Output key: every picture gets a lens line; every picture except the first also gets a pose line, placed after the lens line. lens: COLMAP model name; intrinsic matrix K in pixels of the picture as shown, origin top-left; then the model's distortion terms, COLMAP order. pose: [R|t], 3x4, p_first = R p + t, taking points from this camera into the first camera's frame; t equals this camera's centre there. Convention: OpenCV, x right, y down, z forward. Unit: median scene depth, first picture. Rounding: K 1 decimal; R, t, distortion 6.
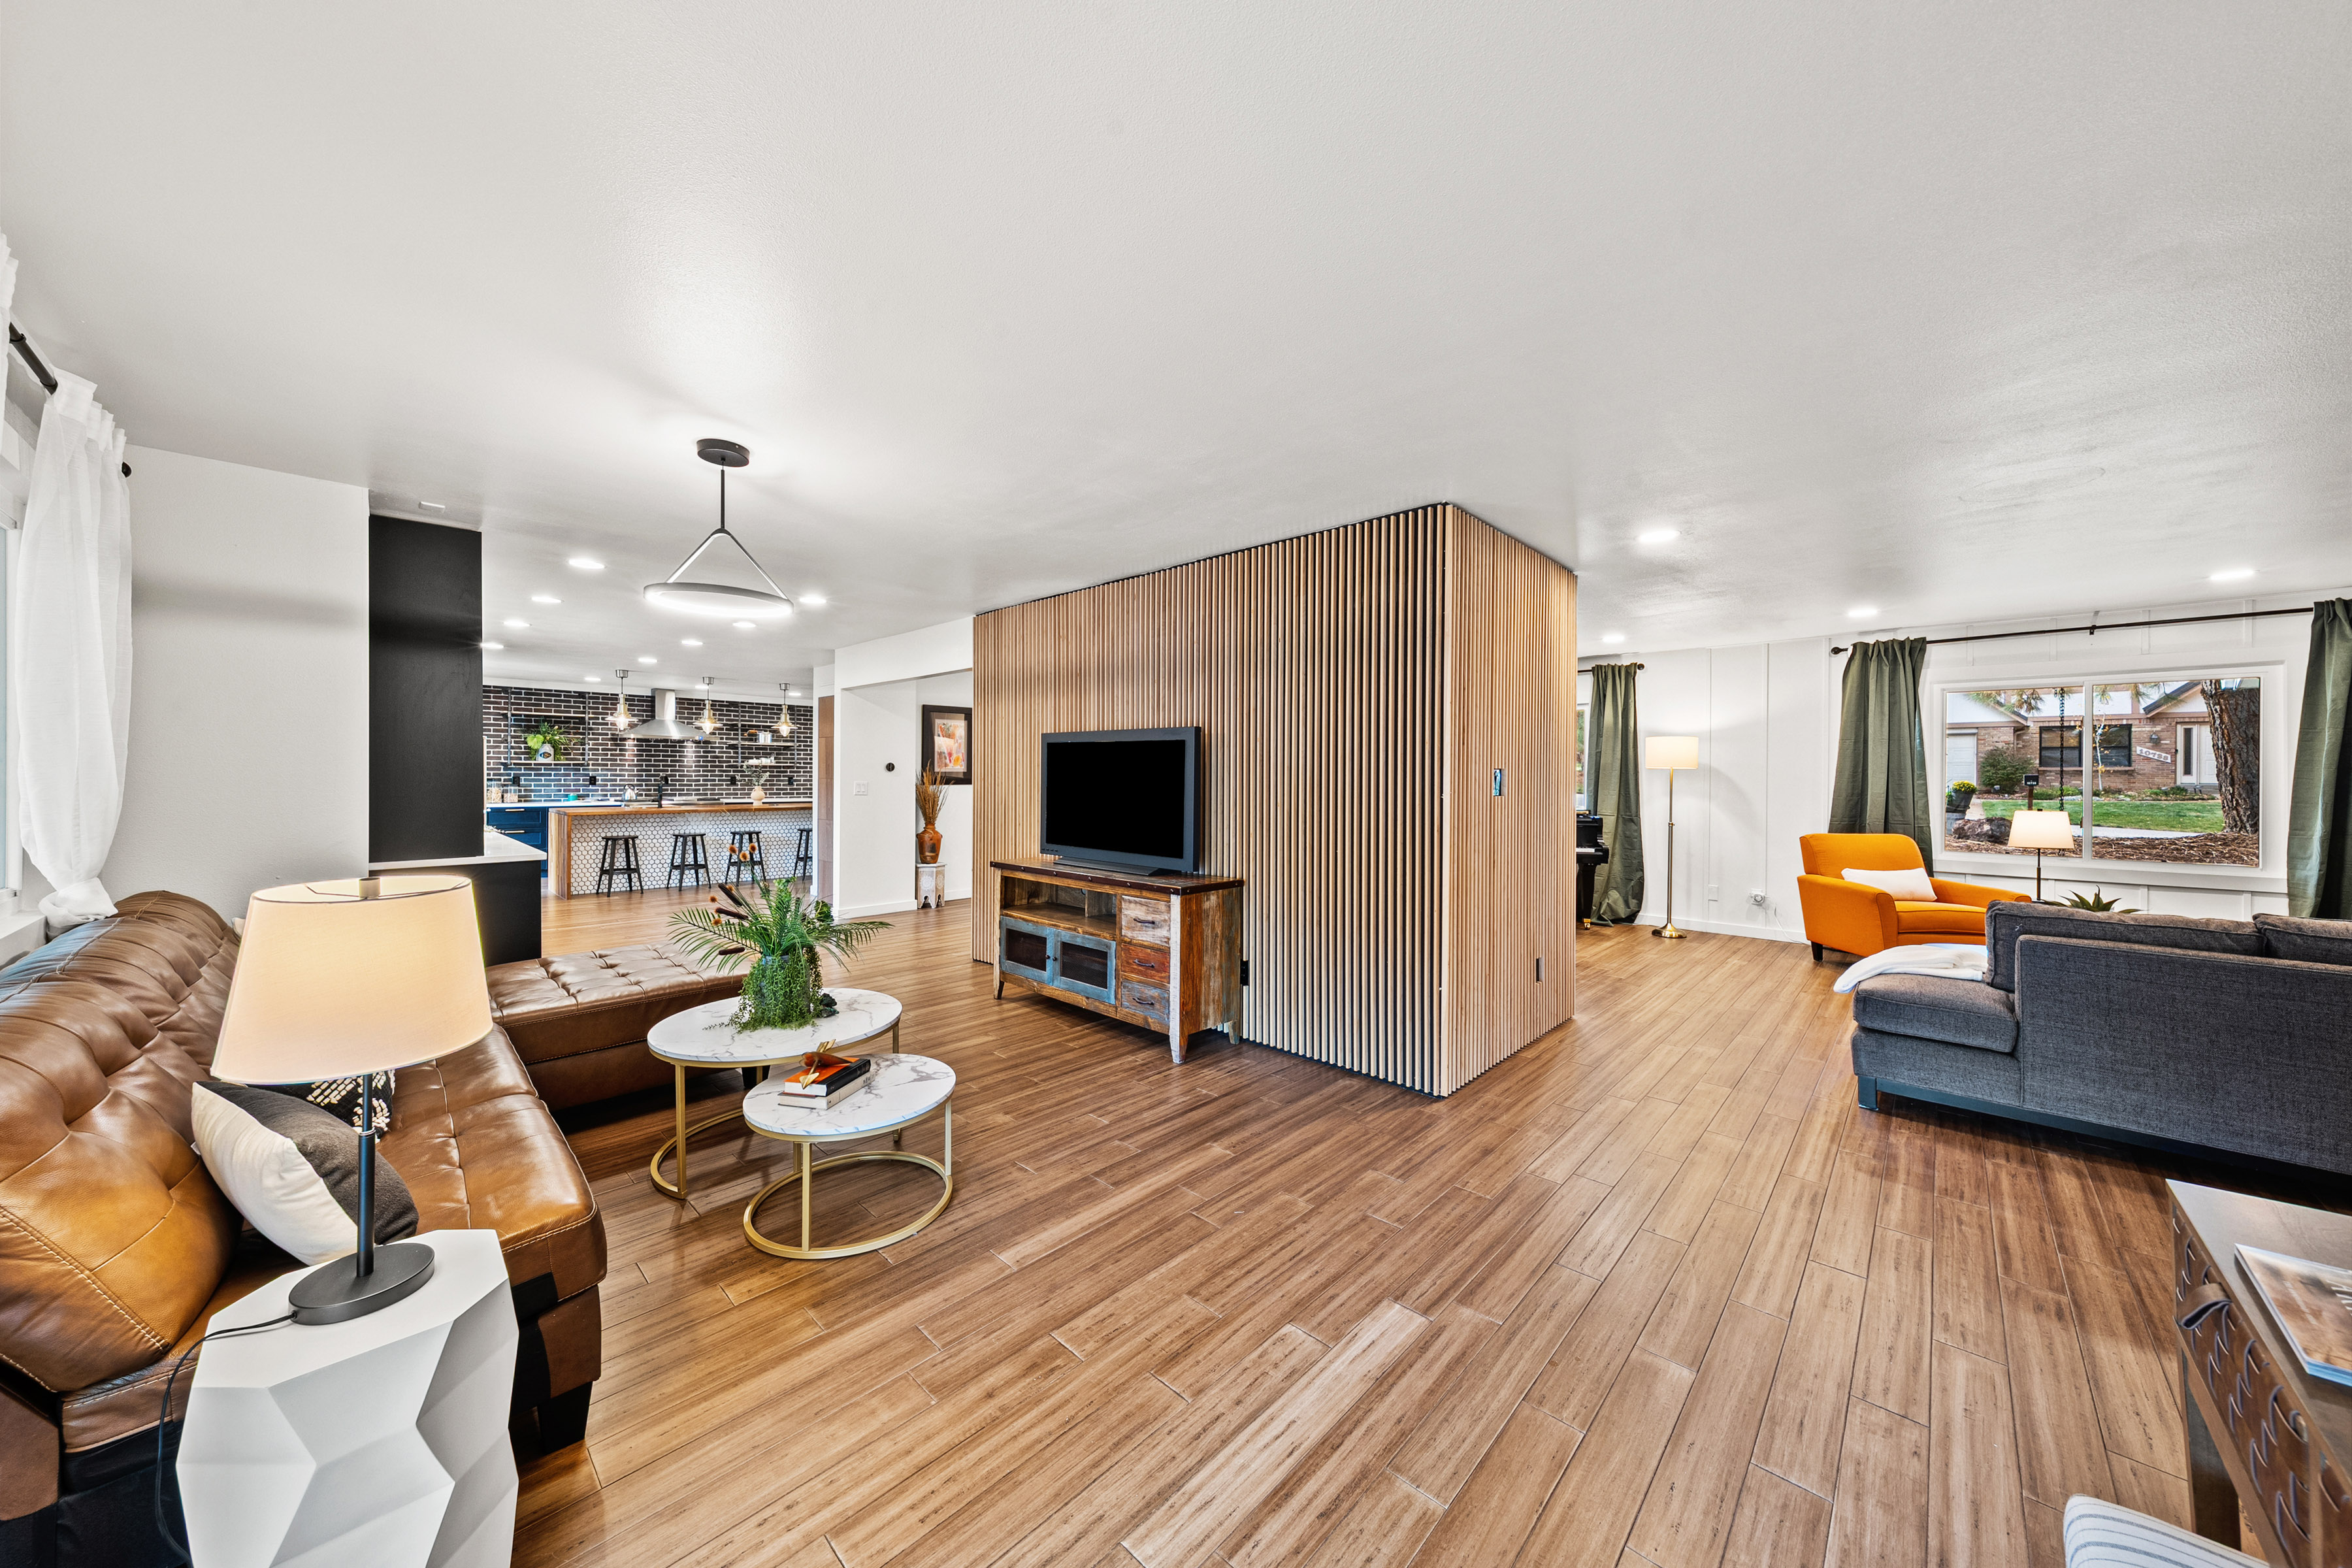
lens RADIAL K [[816.1, 0, 1160.8], [0, 816.1, 776.8], [0, 0, 1]] dist [-0.000292, 0.000040]
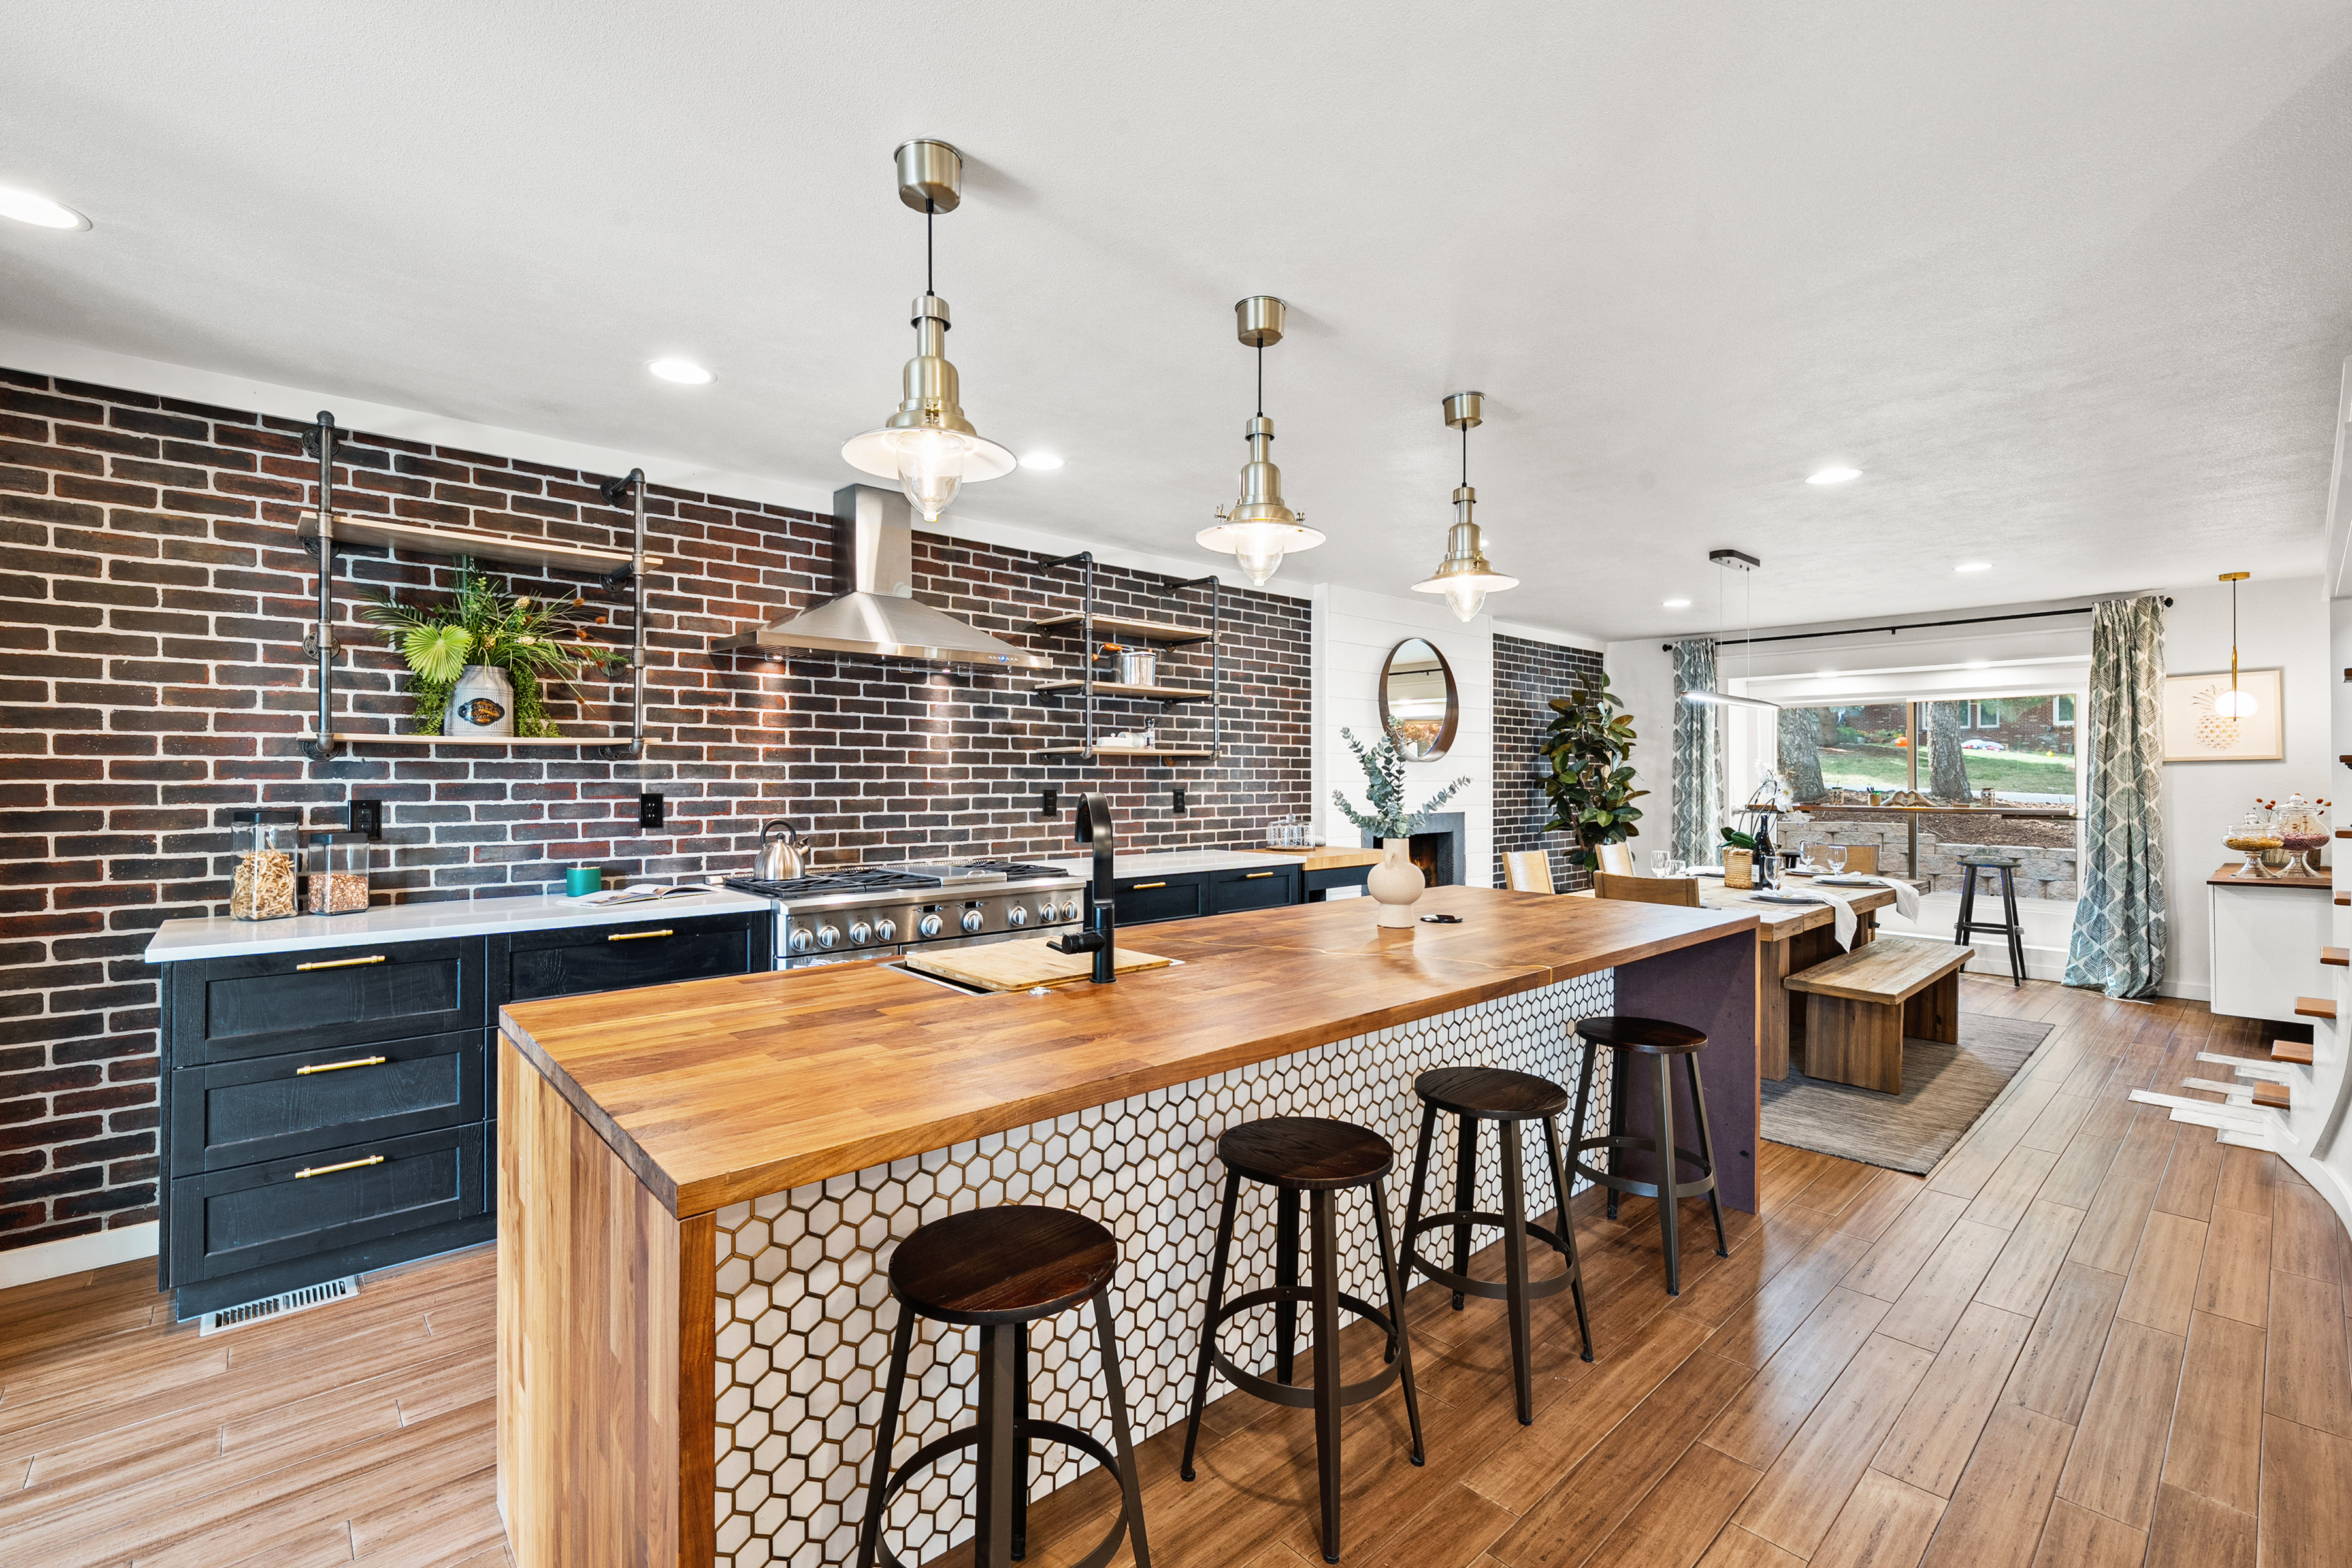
lens RADIAL K [[1027.2, 0, 1181.4], [0, 1027.2, 778.3], [0, 0, 1]] dist [-0.000156, 0.000626]
pose [[0.998093, -0.007839, -0.061231, -0.511249], [0.007826, 0.999969, -0.000454, -0.004901], [0.061232, -0.000026, 0.998124, 0.685731]]
